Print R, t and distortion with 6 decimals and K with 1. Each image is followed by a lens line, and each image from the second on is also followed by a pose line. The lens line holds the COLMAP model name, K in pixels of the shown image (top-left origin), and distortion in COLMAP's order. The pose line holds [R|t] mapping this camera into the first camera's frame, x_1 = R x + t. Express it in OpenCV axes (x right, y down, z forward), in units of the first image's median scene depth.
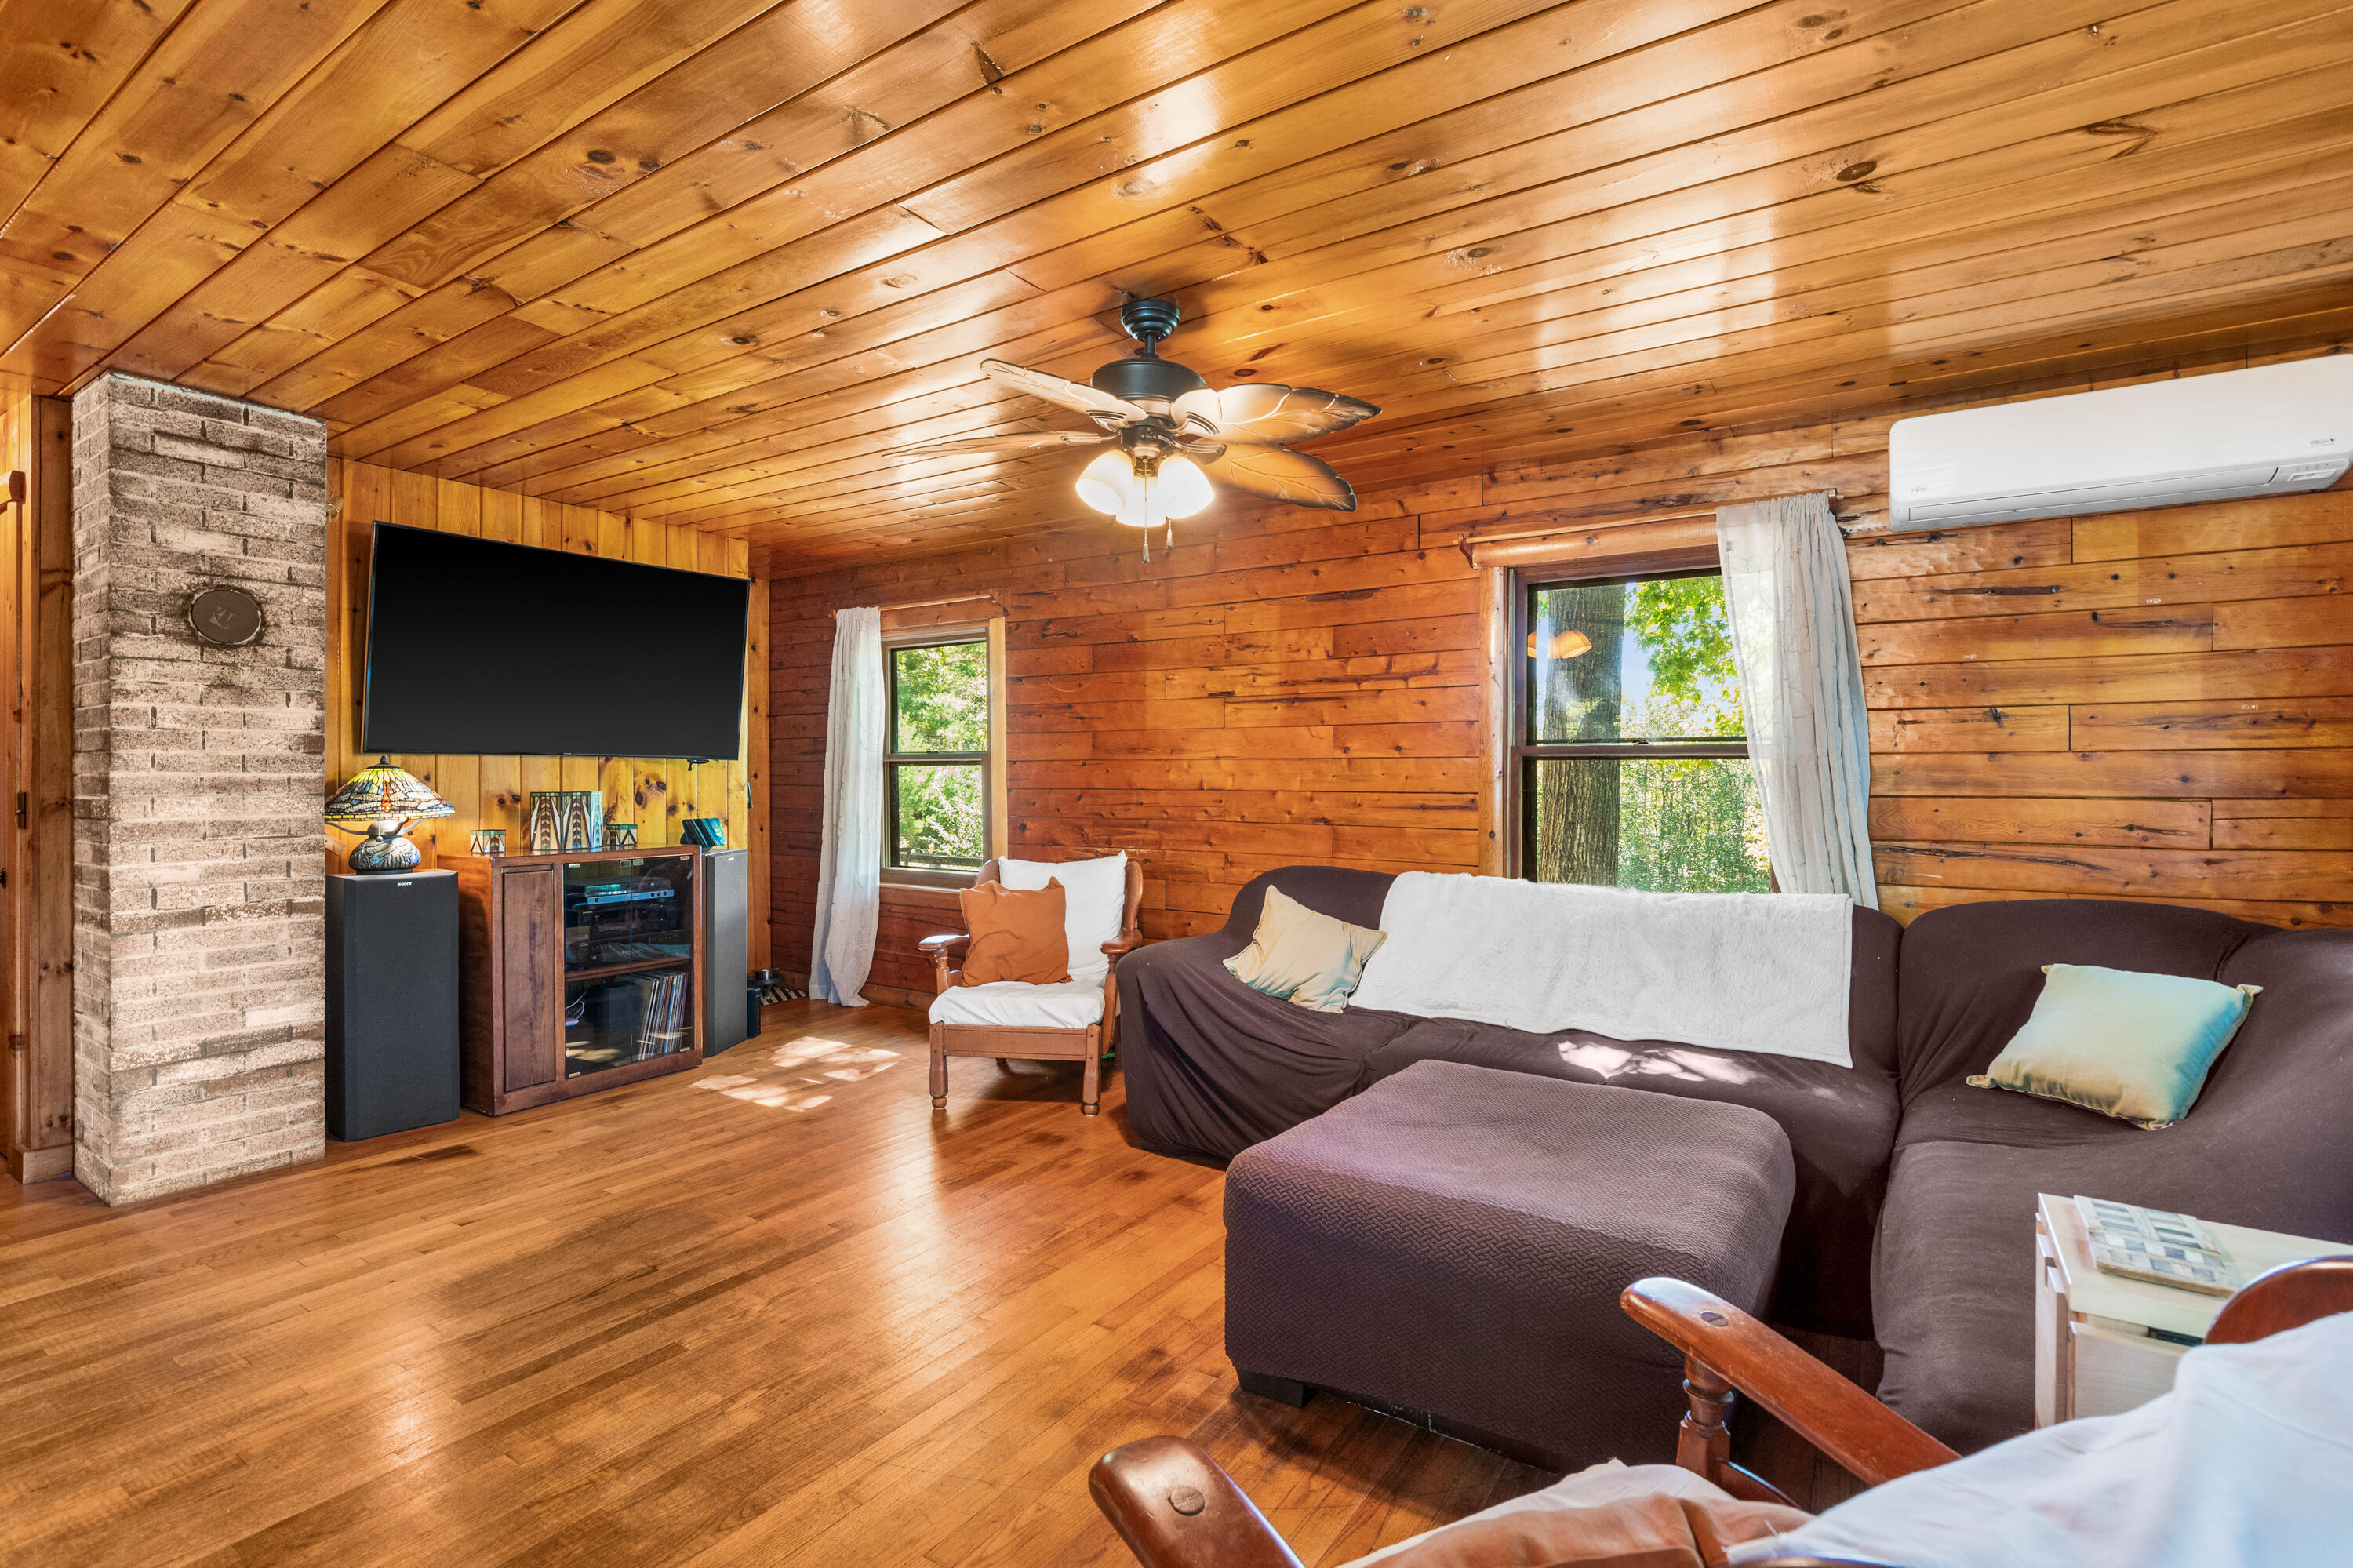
lens RADIAL K [[1085.6, 0, 1184.6], [0, 1085.6, 781.9], [0, 0, 1]] dist [-0.010659, 0.001986]
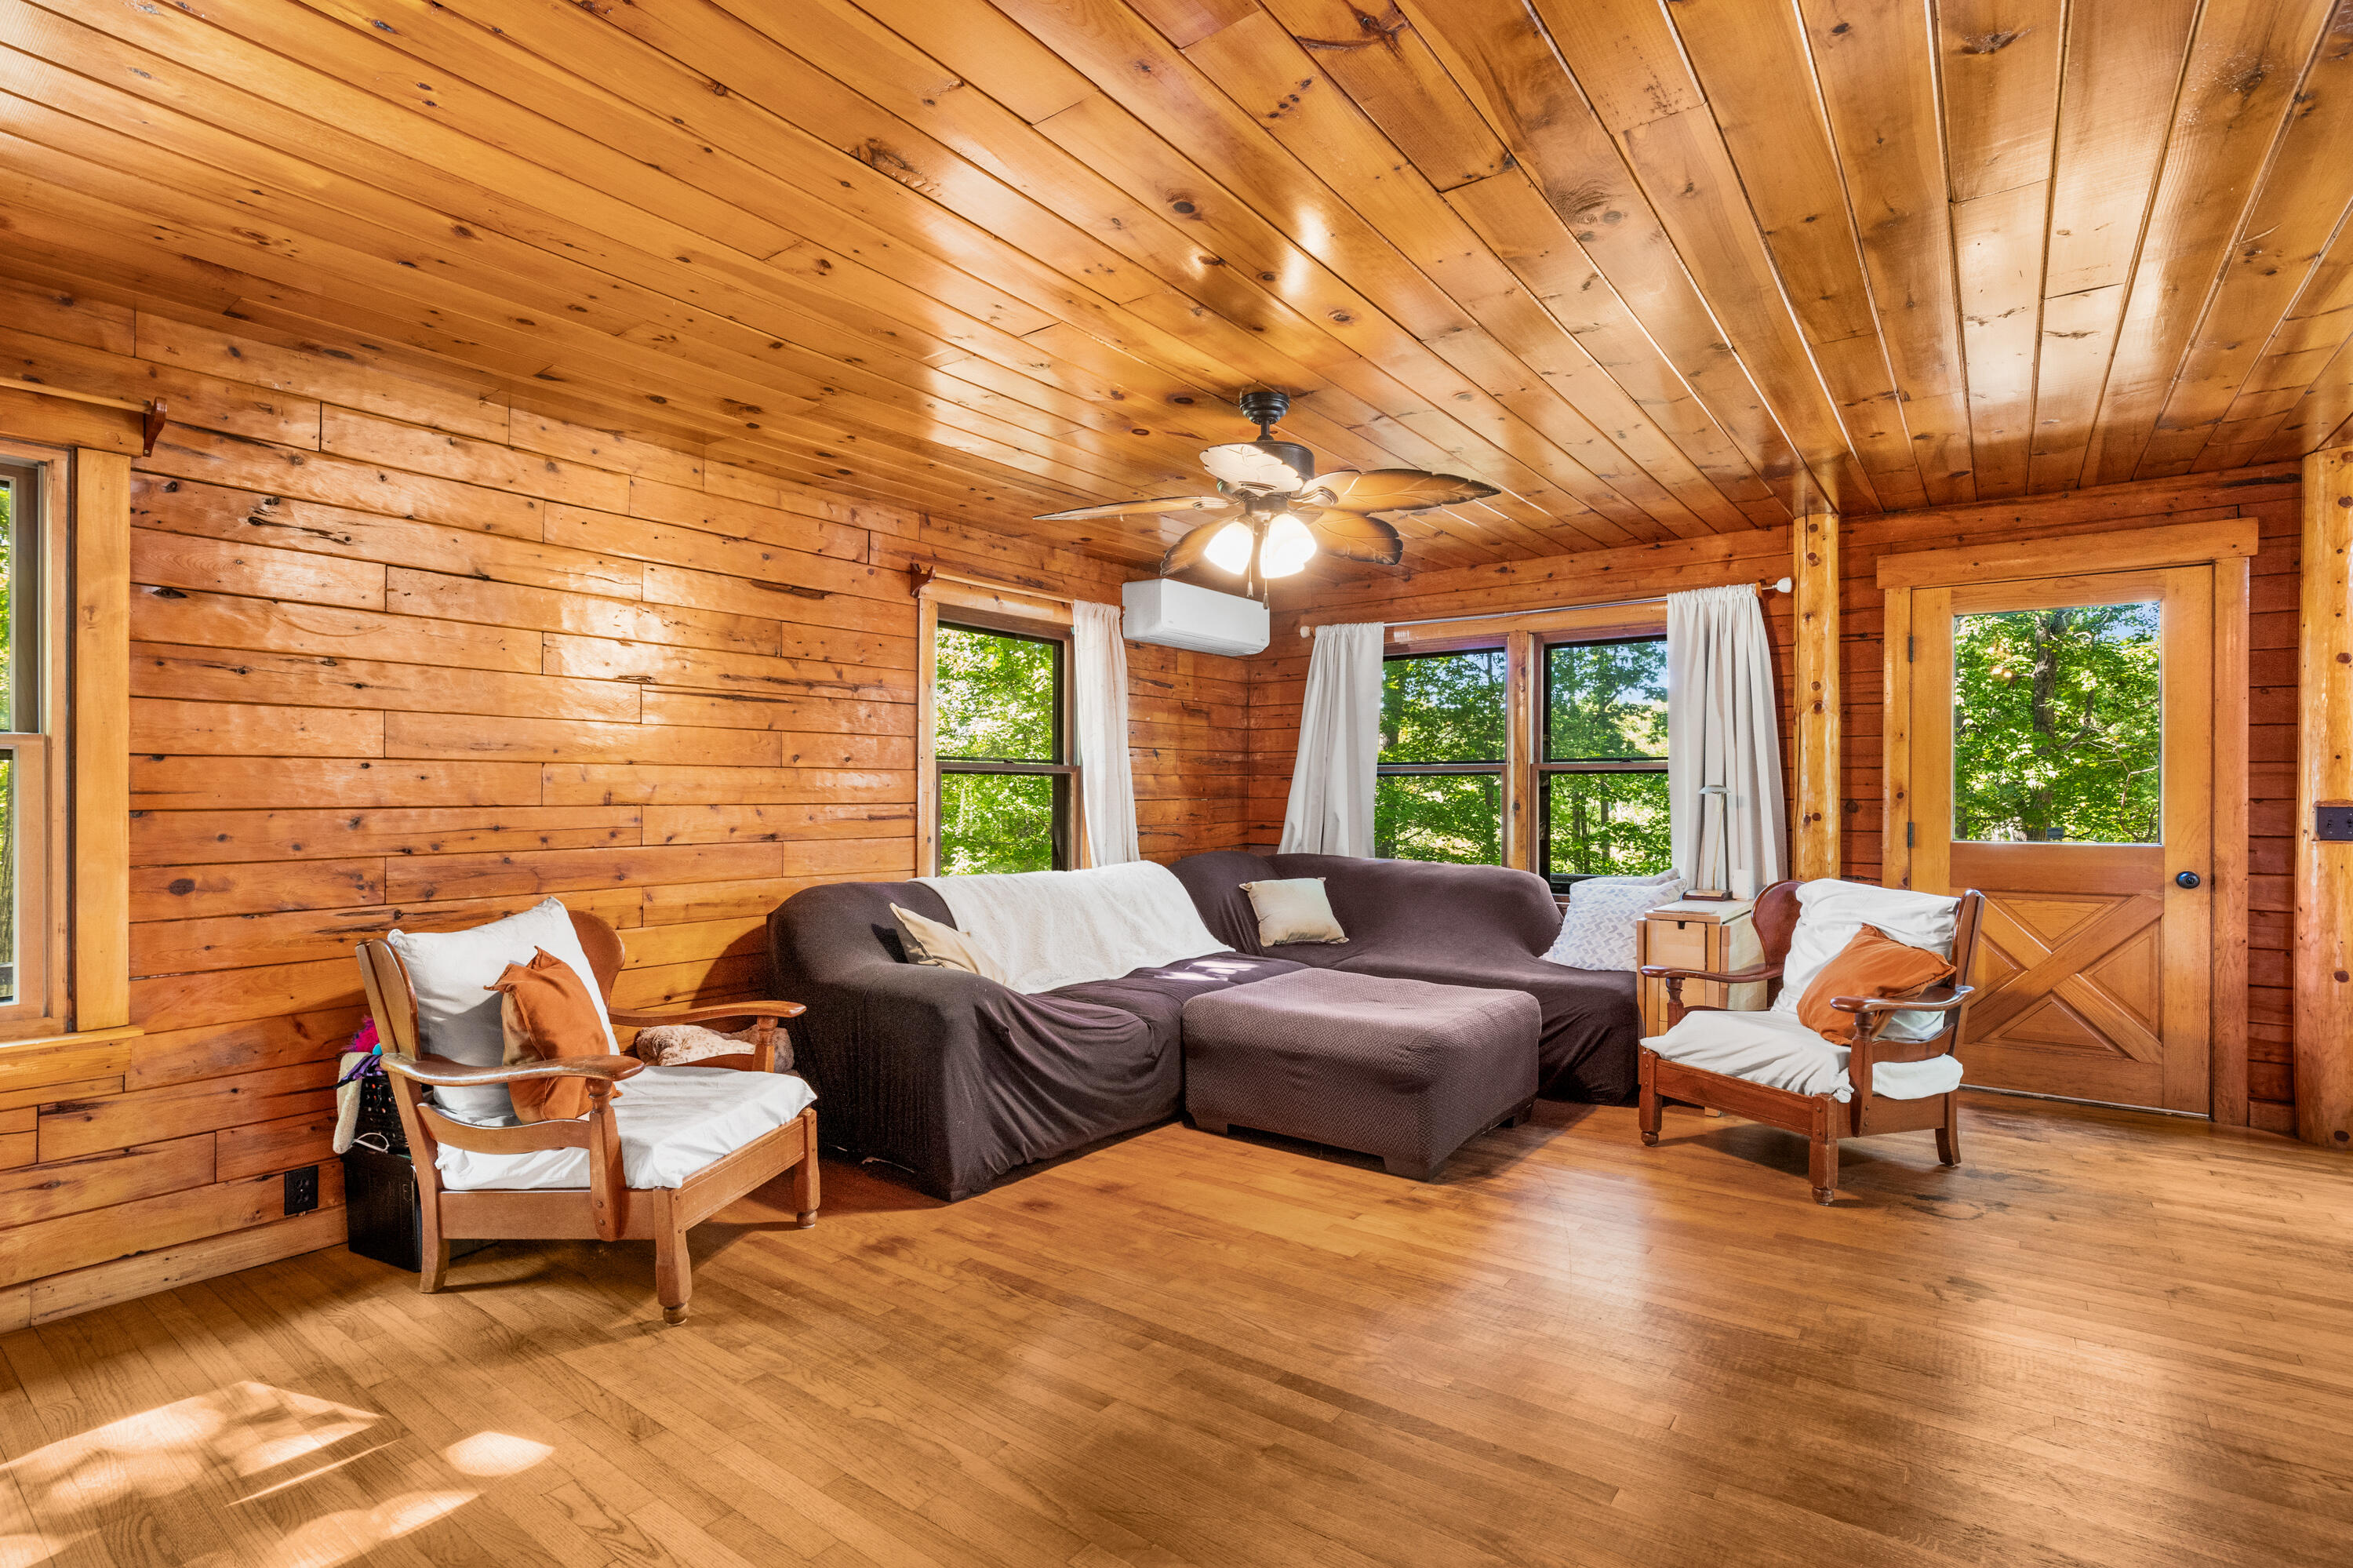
lens RADIAL K [[1085.6, 0, 1180.4], [0, 1085.6, 801.3], [0, 0, 1]] dist [-0.010659, 0.001986]
pose [[0.071059, -0.011797, 0.997402, -0.873003], [0.002311, 0.999929, 0.011662, -0.003694], [-0.997469, 0.001476, 0.071081, 0.713191]]
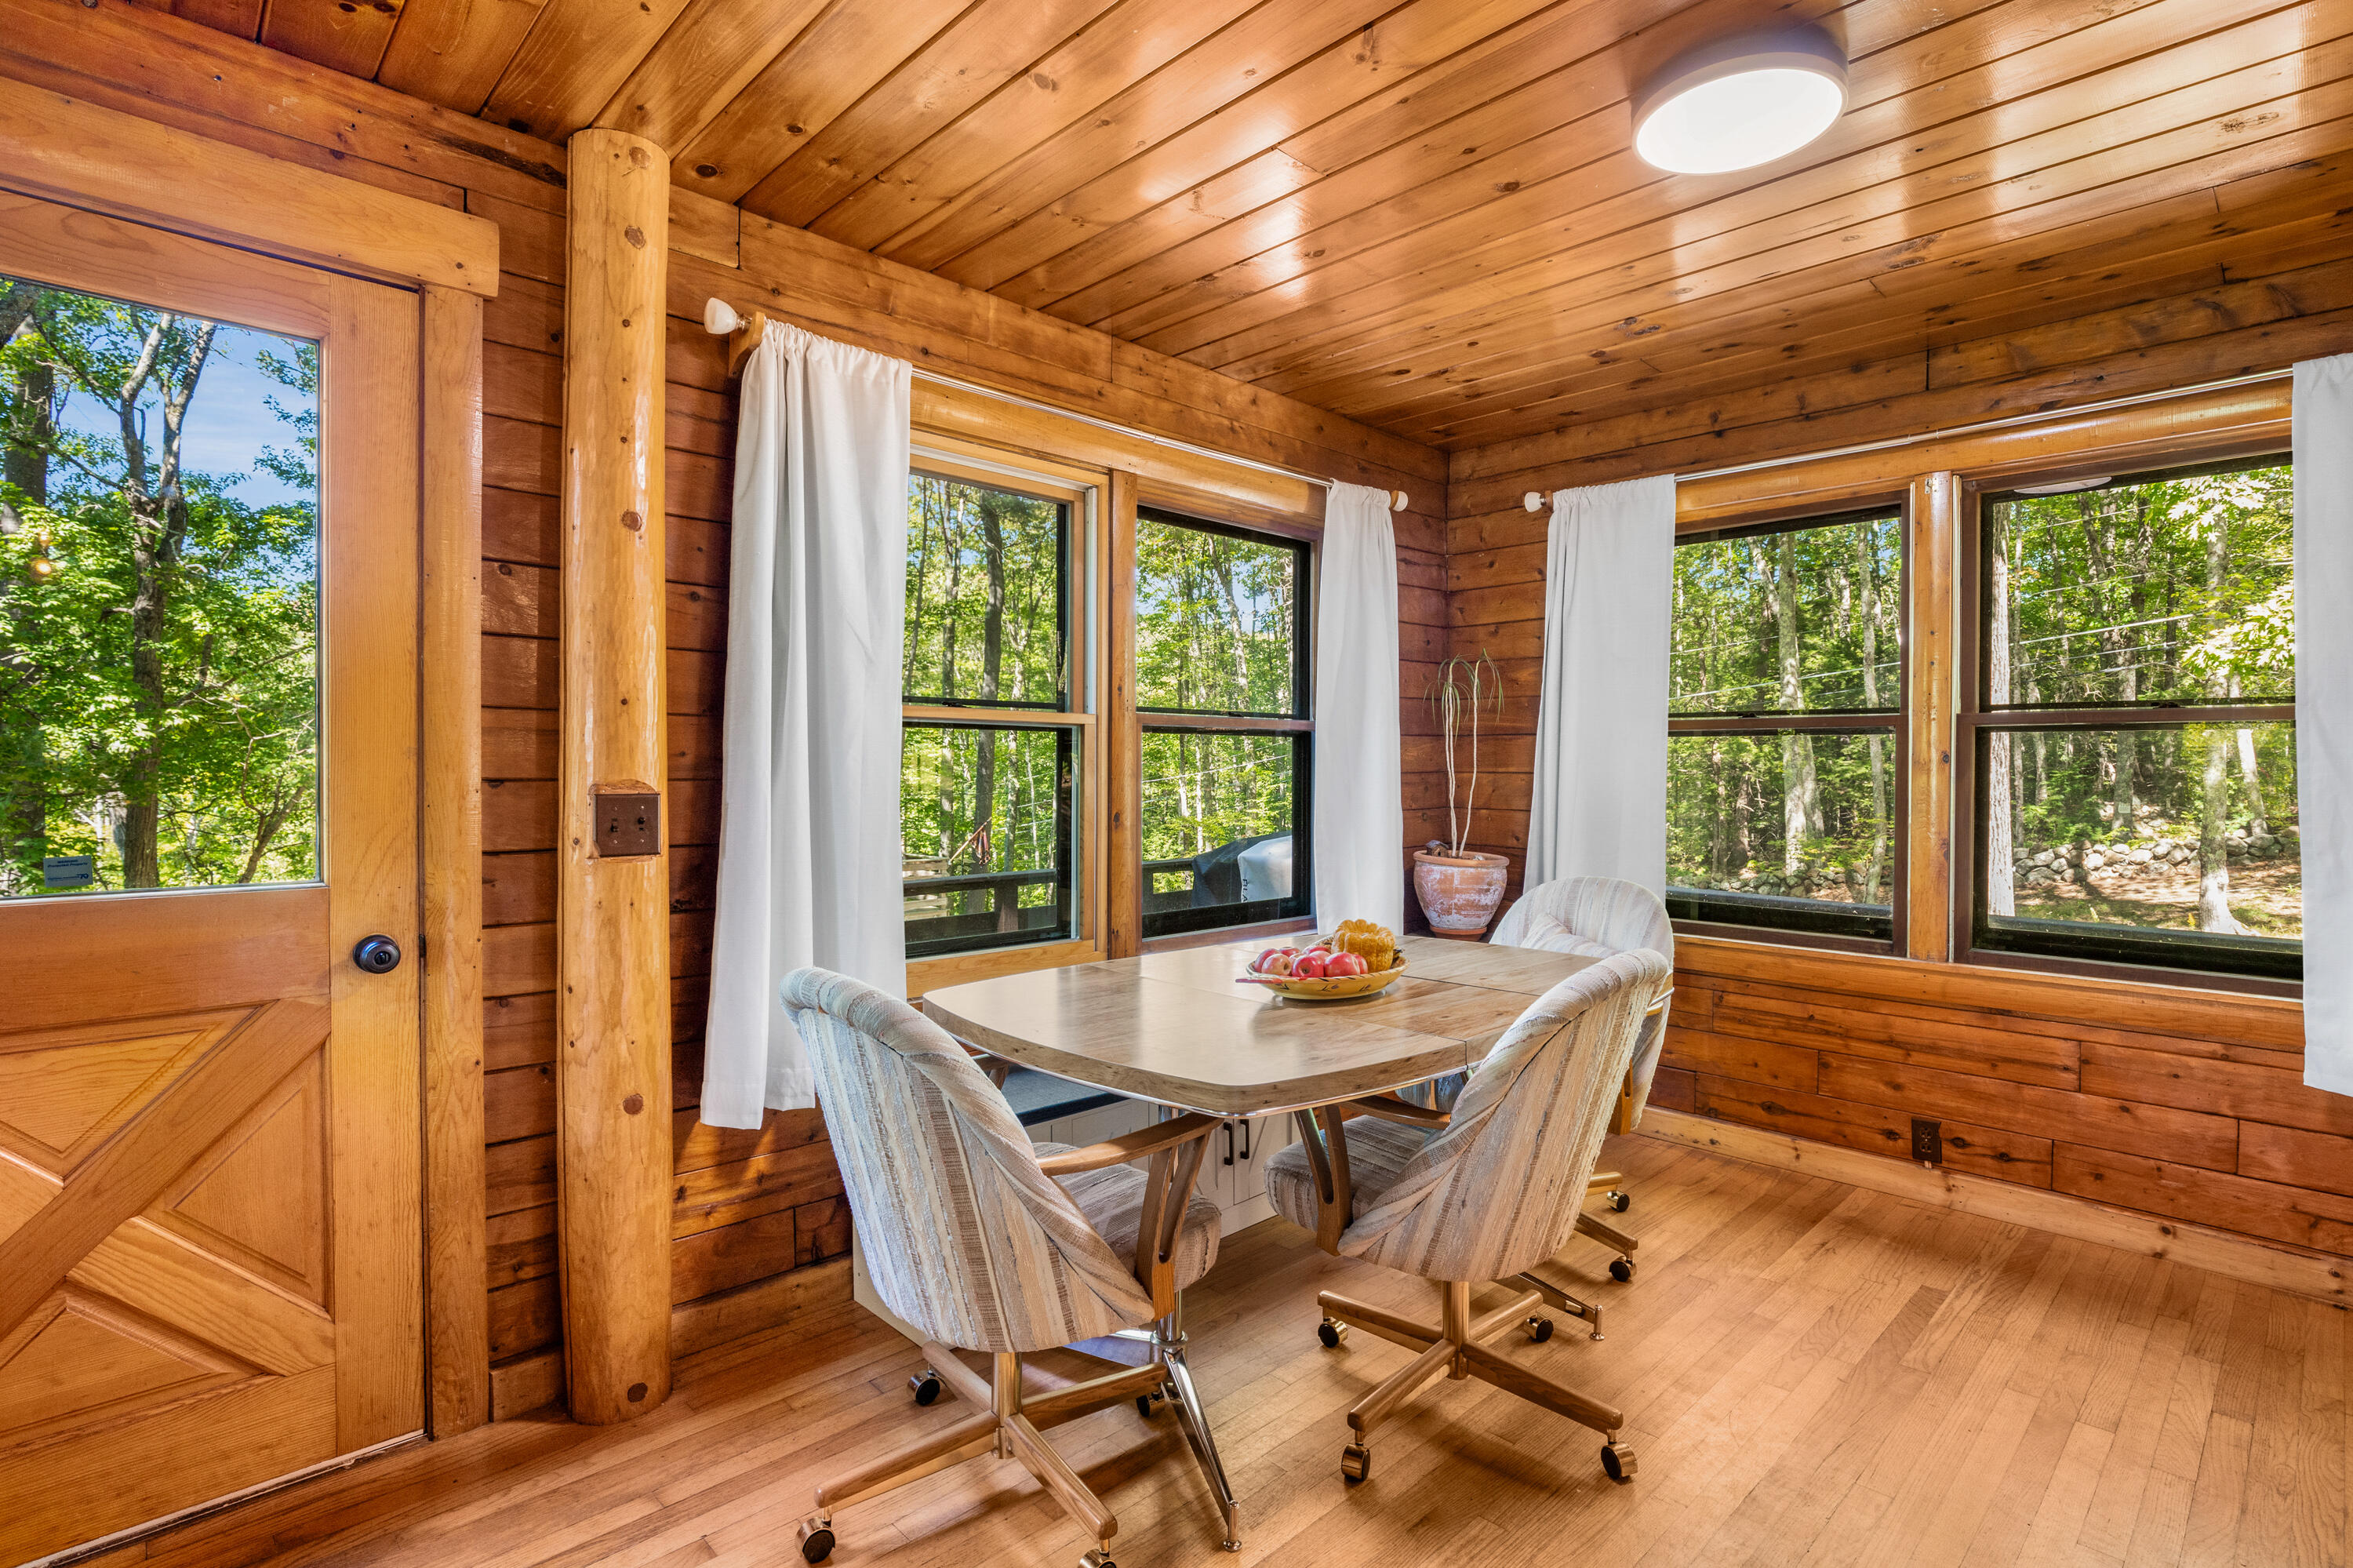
lens RADIAL K [[1139.3, 0, 1169.9], [0, 1139.3, 788.5], [0, 0, 1]] dist [-0.013948, 0.001370]
pose [[-0.971839, -0.015450, 0.235139, -0.602945], [-0.011368, 0.999760, 0.018706, -0.002765], [-0.235372, 0.015506, -0.971782, 0.507959]]
